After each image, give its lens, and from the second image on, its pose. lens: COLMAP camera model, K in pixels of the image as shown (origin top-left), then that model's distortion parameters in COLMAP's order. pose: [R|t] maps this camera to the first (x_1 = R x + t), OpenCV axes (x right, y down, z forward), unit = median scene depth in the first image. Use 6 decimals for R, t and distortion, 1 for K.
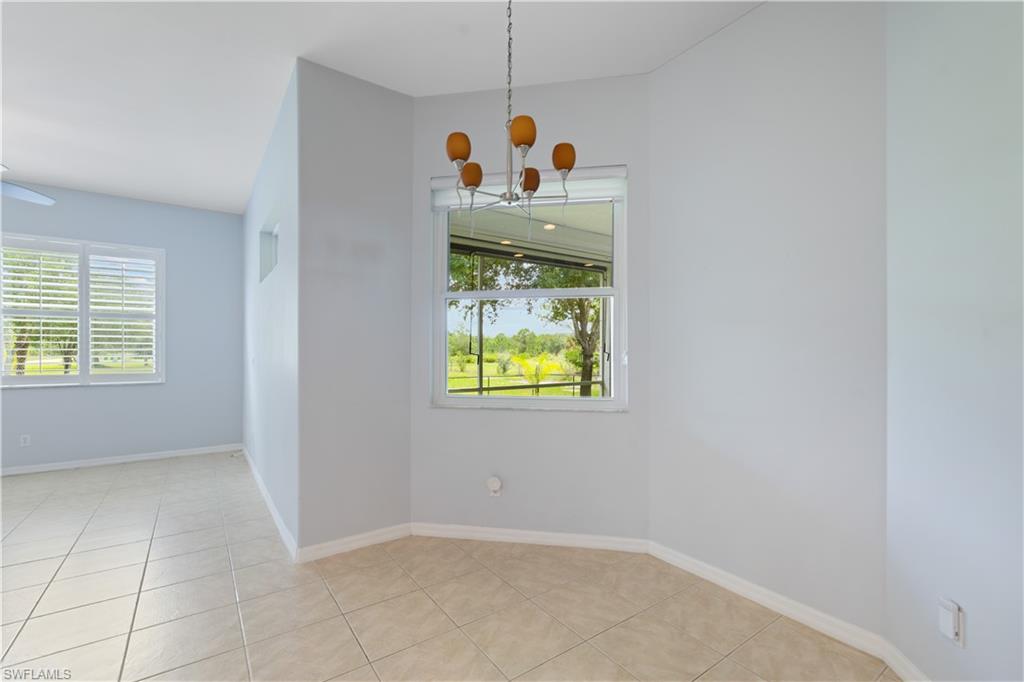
lens RADIAL K [[444.3, 0, 507.5], [0, 444.3, 344.8], [0, 0, 1]] dist [0.001322, -0.000631]
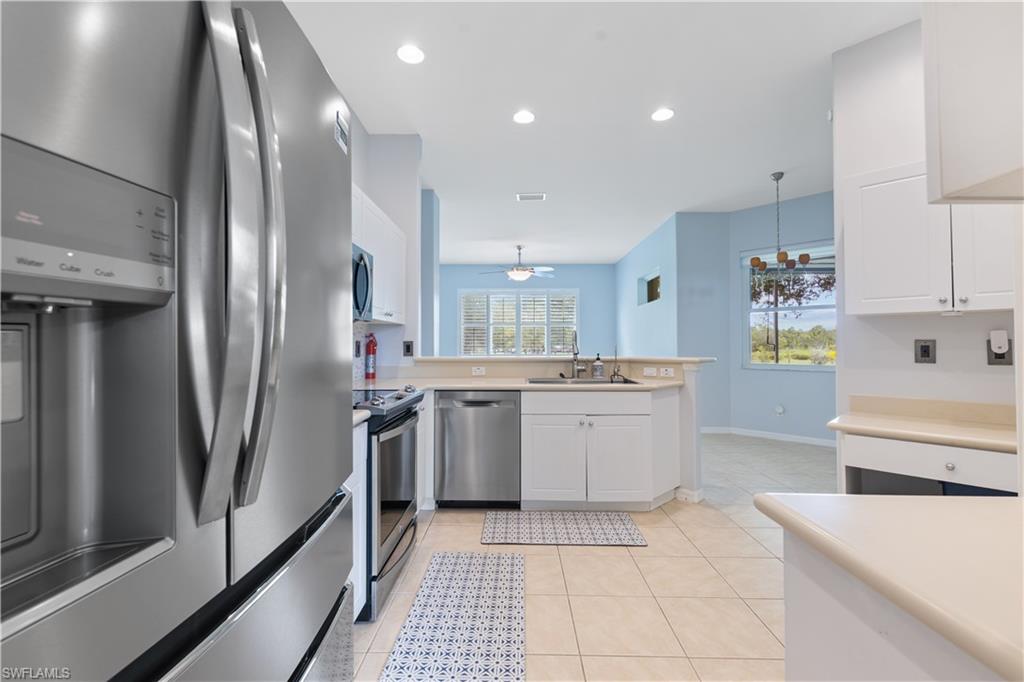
lens RADIAL K [[444.3, 0, 509.0], [0, 444.3, 342.8], [0, 0, 1]] dist [0.001322, -0.000631]
pose [[0.810465, -0.009551, -0.585709, 0.072073], [0.011393, 0.999935, -0.000541, 0.009889], [0.585676, -0.006235, 0.810521, -0.584558]]
